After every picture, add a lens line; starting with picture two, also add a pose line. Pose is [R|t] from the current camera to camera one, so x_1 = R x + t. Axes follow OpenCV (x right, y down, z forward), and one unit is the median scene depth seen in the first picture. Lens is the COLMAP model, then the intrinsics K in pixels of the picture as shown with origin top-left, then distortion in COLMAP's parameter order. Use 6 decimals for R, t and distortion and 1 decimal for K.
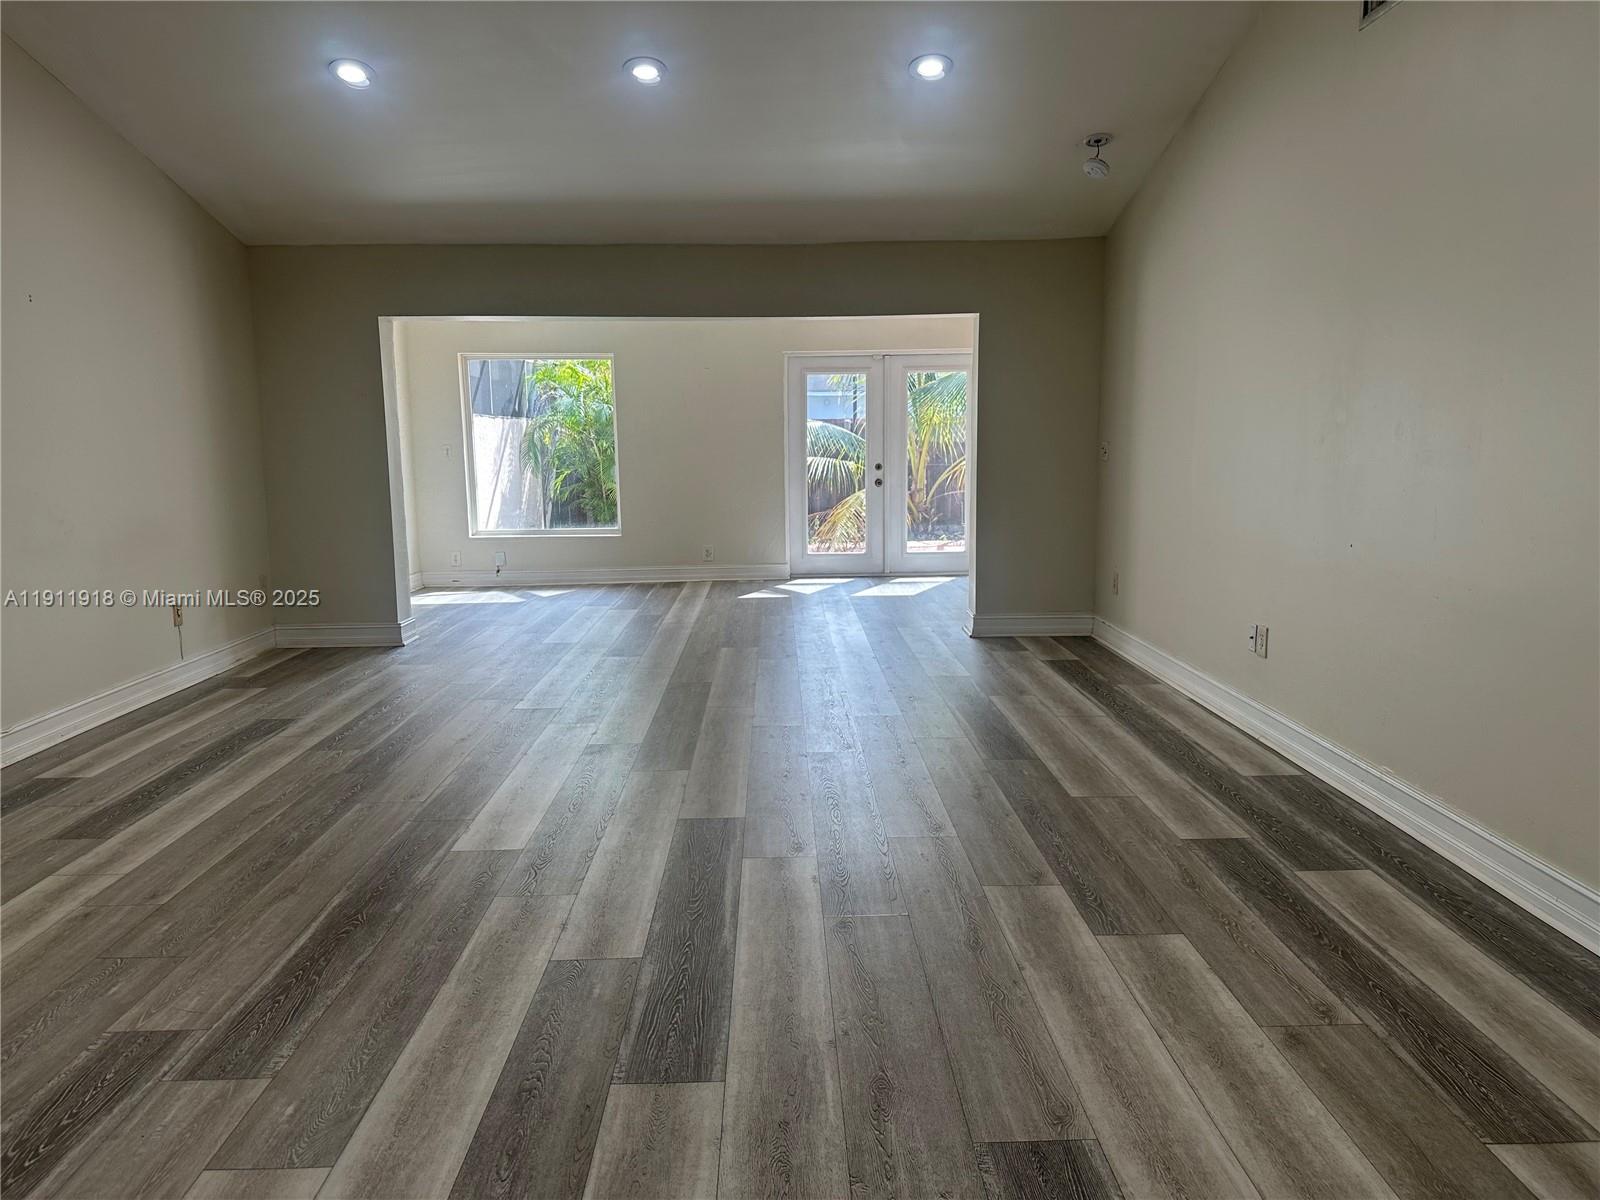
lens RADIAL K [[1116.7, 0, 800.0], [0, 1116.7, 600.0], [0, 0, 1]] dist [0.091495, -0.114270]
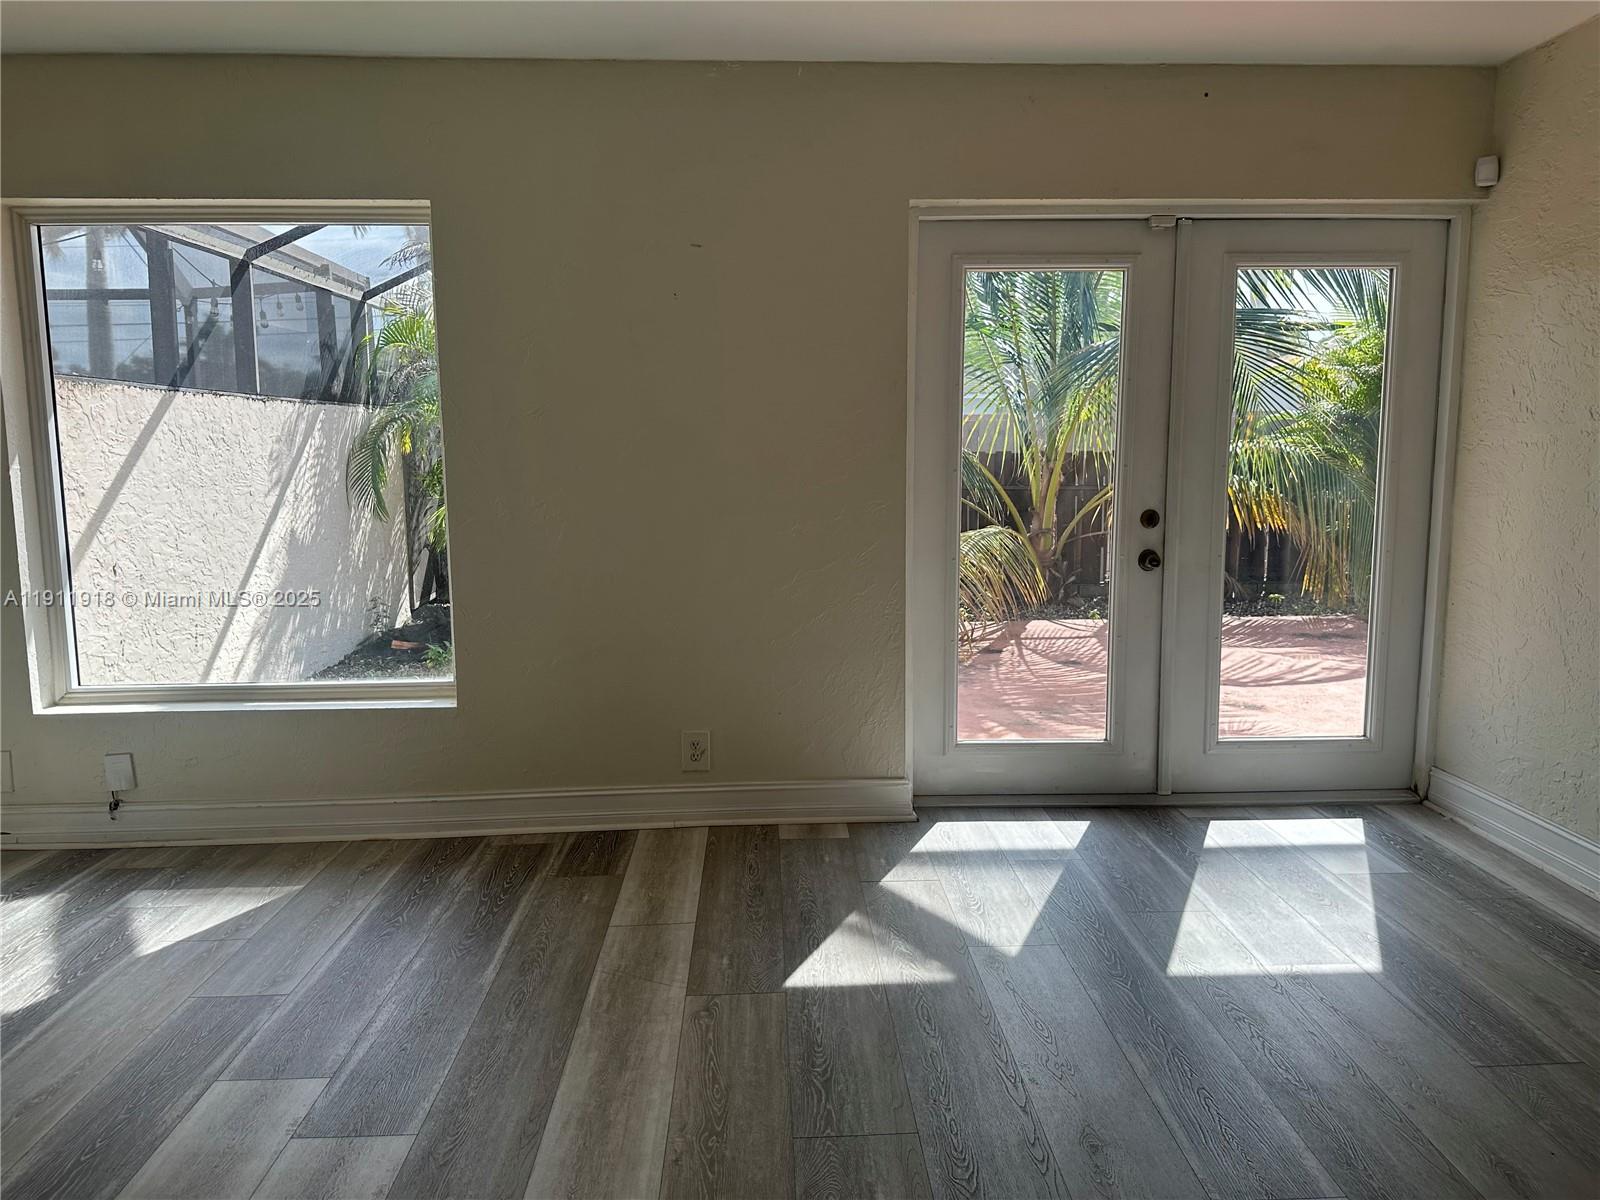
lens RADIAL K [[1143.7, 0, 791.8], [0, 1143.7, 587.4], [0, 0, 1]] dist [-0.005310, -0.004136]
pose [[0.999983, 0.004908, 0.003094, -0.088857], [-0.004842, 0.999769, -0.020953, -0.150301], [-0.003196, 0.020938, 0.999776, 1.064067]]
